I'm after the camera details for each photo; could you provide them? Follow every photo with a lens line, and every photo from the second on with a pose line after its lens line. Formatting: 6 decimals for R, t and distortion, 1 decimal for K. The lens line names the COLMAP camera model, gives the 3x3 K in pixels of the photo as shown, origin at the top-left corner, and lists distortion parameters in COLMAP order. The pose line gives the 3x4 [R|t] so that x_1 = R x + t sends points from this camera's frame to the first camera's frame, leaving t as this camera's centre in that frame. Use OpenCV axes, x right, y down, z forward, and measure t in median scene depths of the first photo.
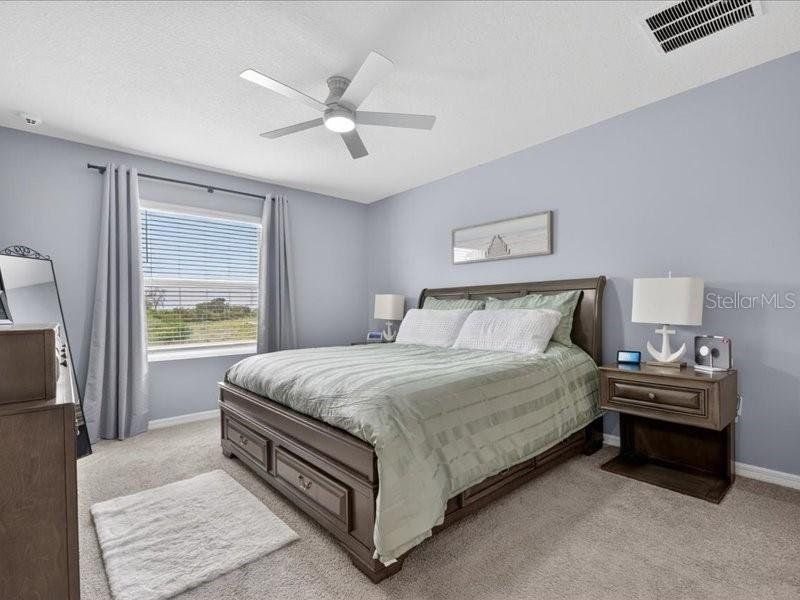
lens RADIAL K [[381.8, 0, 404.5], [0, 381.8, 311.1], [0, 0, 1]] dist [0.001360, -0.004179]
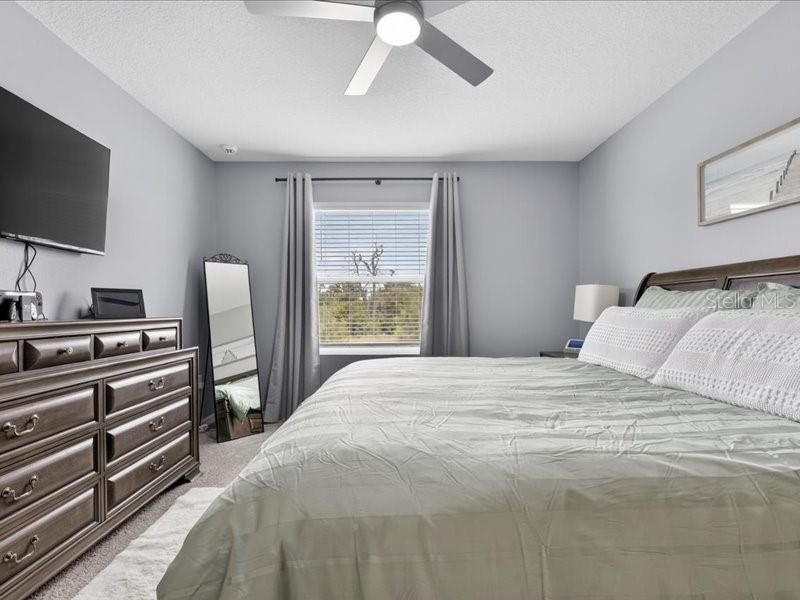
lens RADIAL K [[381.8, 0, 403.1], [0, 381.8, 305.9], [0, 0, 1]] dist [0.001360, -0.004179]
pose [[0.750968, 0.005634, -0.660314, 0.192926], [-0.008128, 0.999967, -0.000712, -0.003570], [0.660288, 0.005902, 0.750989, 0.346023]]
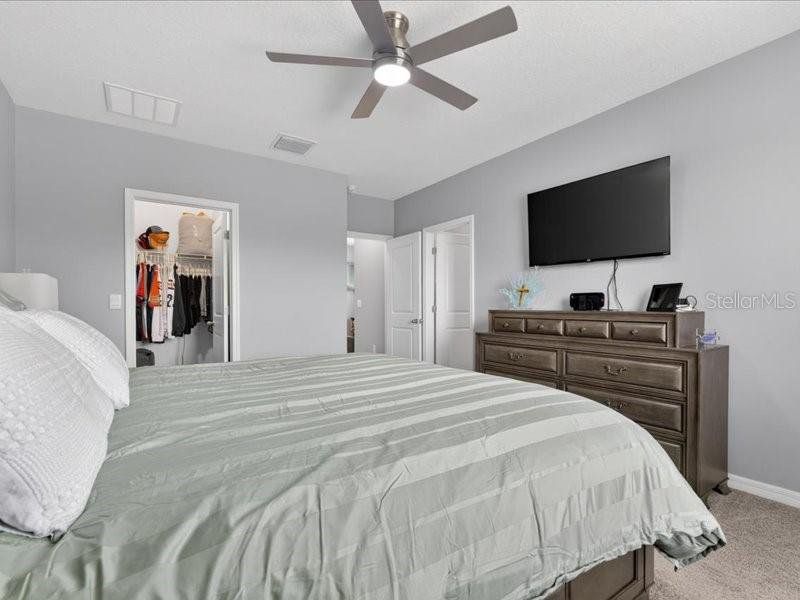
lens RADIAL K [[381.8, 0, 399.2], [0, 381.8, 304.9], [0, 0, 1]] dist [0.001360, -0.004179]
pose [[-0.991969, 0.018708, 0.125089, -0.186076], [0.019119, 0.999815, 0.002084, -0.001919], [-0.125026, 0.004459, -0.992143, 1.229194]]
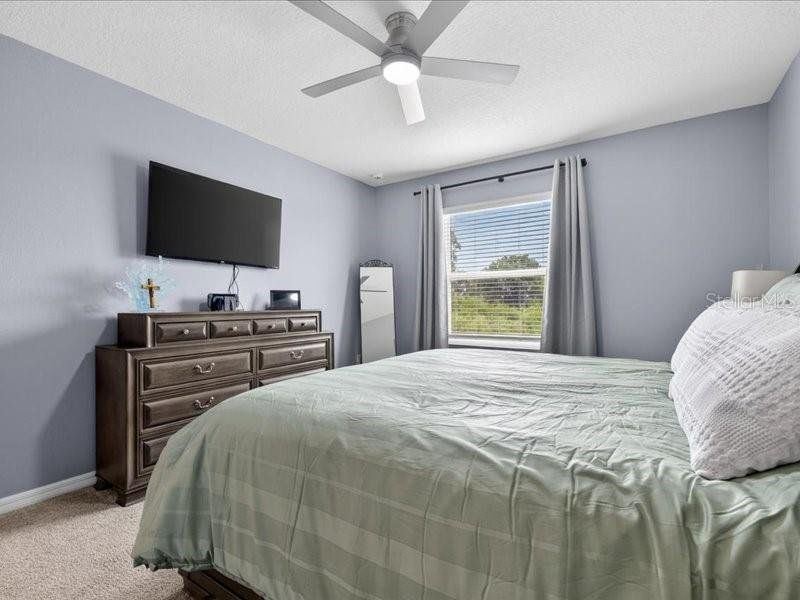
lens RADIAL K [[381.8, 0, 403.9], [0, 381.8, 296.8], [0, 0, 1]] dist [0.001360, -0.004179]
pose [[0.257646, -0.006392, -0.966218, 0.414103], [-0.000681, 0.999977, -0.006797, -0.005963], [0.966239, 0.002410, 0.257635, 0.544855]]
